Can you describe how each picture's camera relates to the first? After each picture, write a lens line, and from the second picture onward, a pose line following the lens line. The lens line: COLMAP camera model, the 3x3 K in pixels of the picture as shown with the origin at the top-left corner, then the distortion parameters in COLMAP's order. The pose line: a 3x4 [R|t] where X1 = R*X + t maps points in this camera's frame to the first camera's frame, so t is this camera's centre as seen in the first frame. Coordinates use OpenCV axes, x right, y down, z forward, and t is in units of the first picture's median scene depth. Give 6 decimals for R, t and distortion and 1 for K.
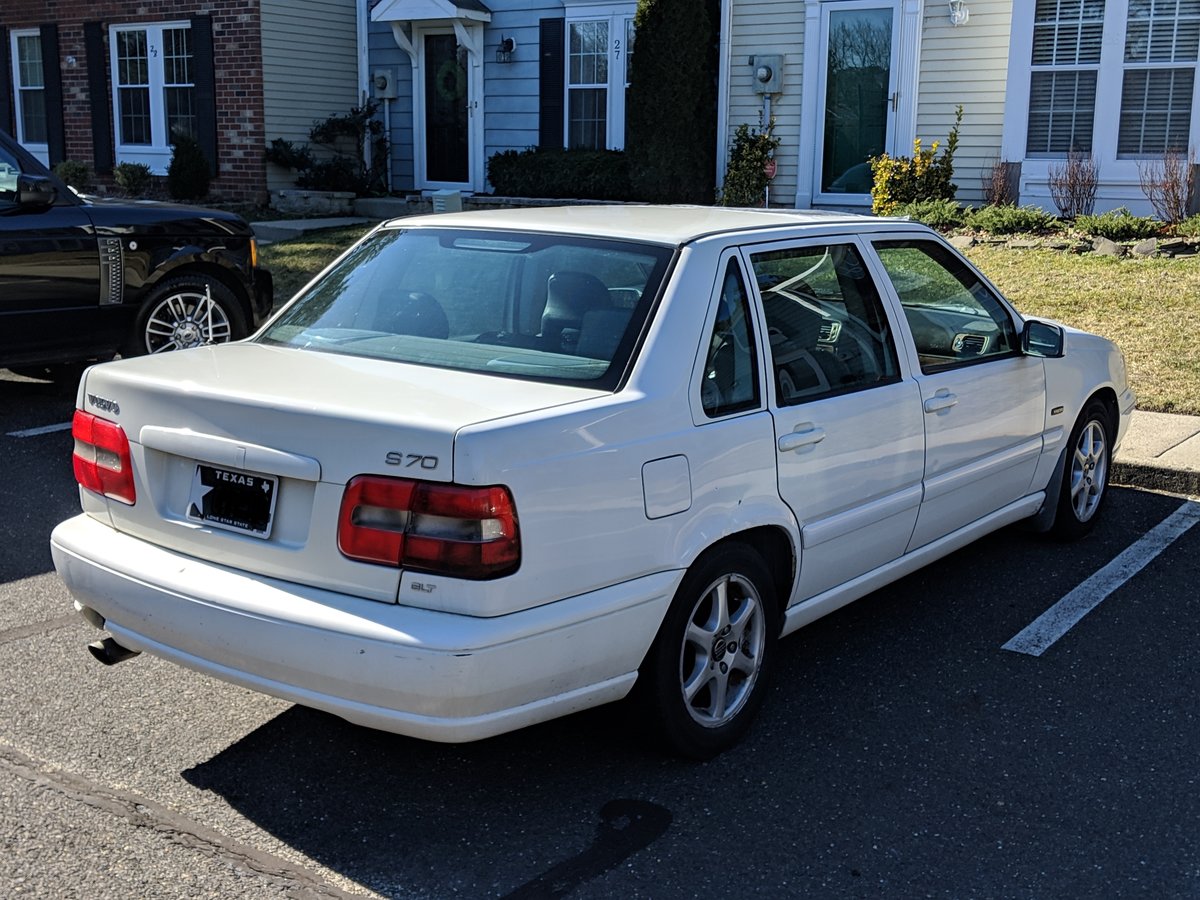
lens RADIAL K [[1427.2, 0, 601.2], [0, 1427.2, 407.9], [0, 0, 1]] dist [0.001040, 0.014619]
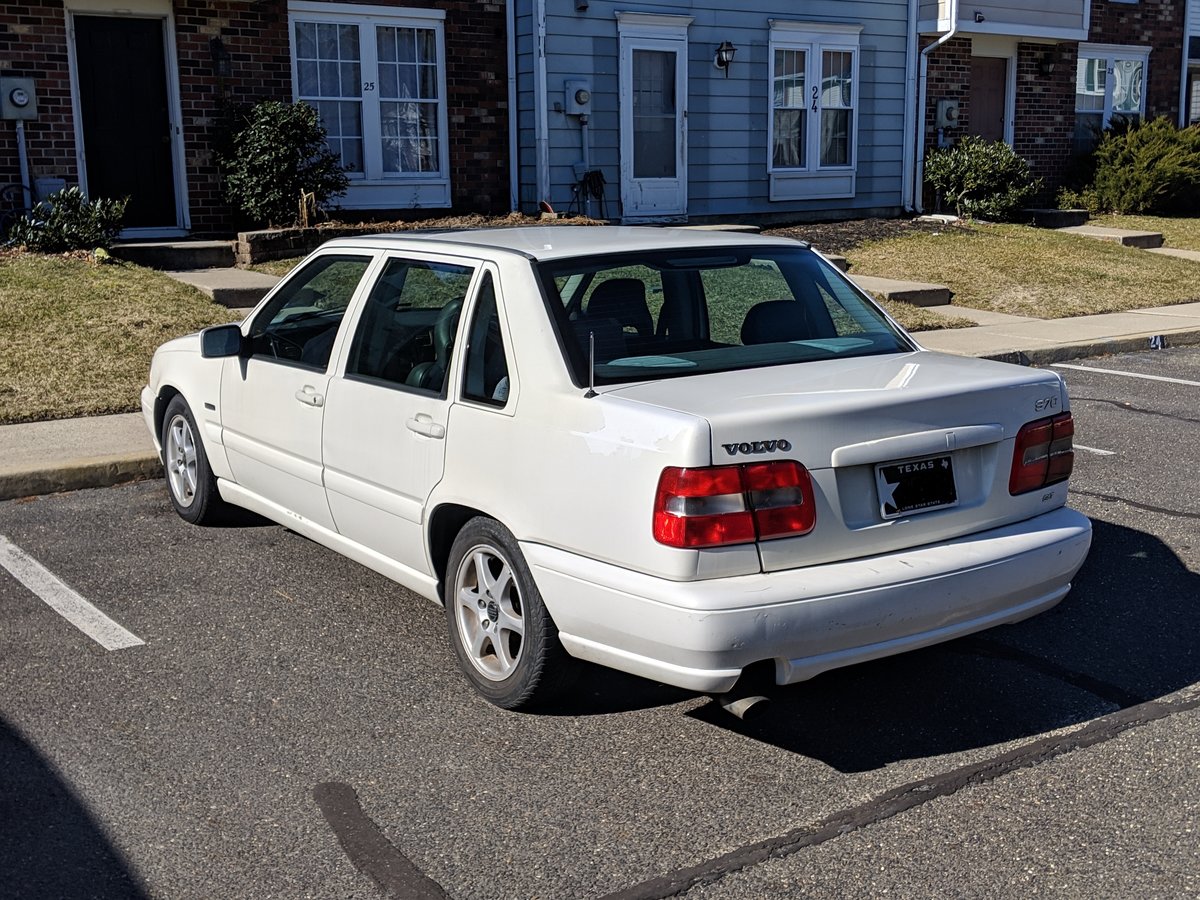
lens RADIAL K [[1492.5, 0, 600.0], [0, 1492.5, 450.0], [0, 0, 1]] dist [0.021588, -0.025909]
pose [[0.329942, -0.194276, 0.923794, -1.423130], [0.170719, 0.974738, 0.144016, -0.175862], [-0.928436, 0.110192, 0.354774, 0.810867]]
